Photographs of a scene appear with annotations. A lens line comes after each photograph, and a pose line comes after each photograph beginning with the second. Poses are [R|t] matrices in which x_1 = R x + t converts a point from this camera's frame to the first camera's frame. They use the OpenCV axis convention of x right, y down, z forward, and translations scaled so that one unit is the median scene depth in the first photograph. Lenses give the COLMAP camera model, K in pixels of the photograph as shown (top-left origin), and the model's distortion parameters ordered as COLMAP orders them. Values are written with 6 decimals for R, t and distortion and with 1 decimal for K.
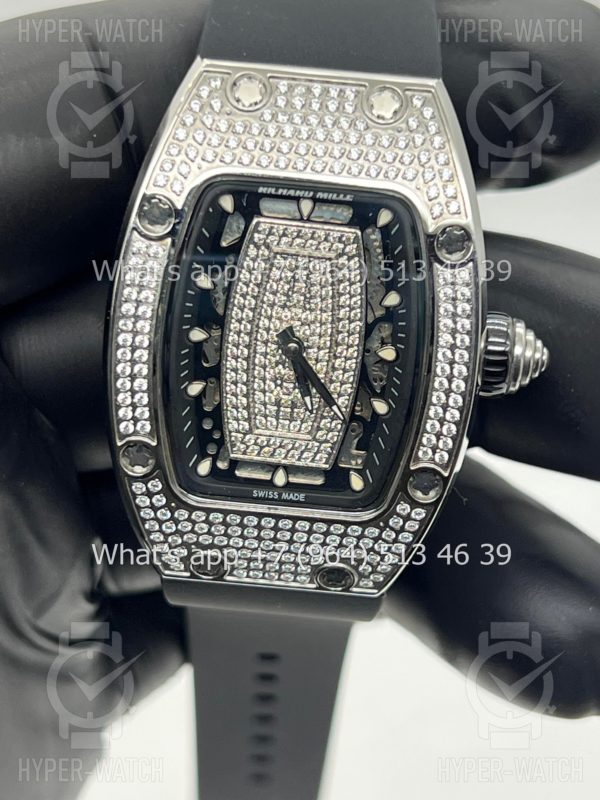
lens RADIAL K [[1880.8, 0, 292.8], [0, 1880.8, 387.7], [0, 0, 1]] dist [0.379372, 0.000000]
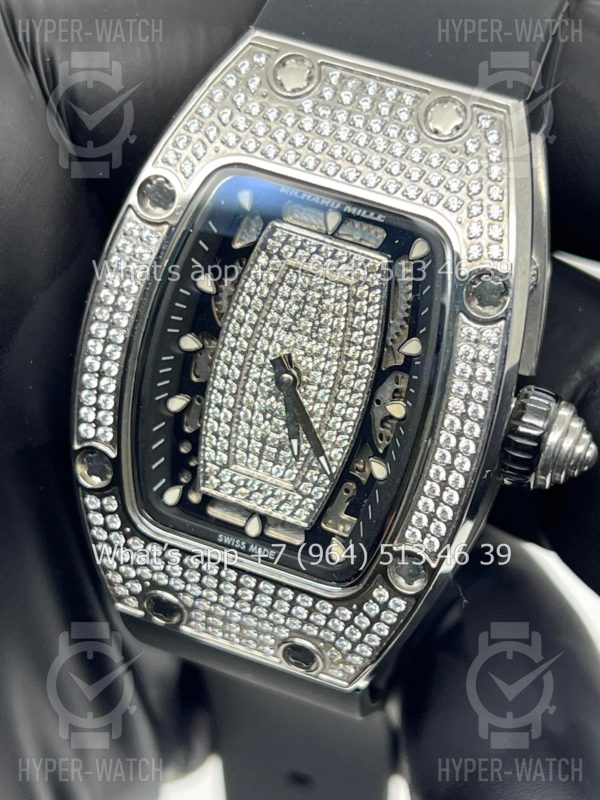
lens RADIAL K [[1880.8, 0, 316.1], [0, 1880.8, 391.7], [0, 0, 1]] dist [0.379372, 0.000000]
pose [[0.955982, 0.204064, -0.210846, 0.193068], [-0.209335, 0.977840, -0.002742, -0.016040], [0.205615, 0.046759, 0.977515, 0.169403]]
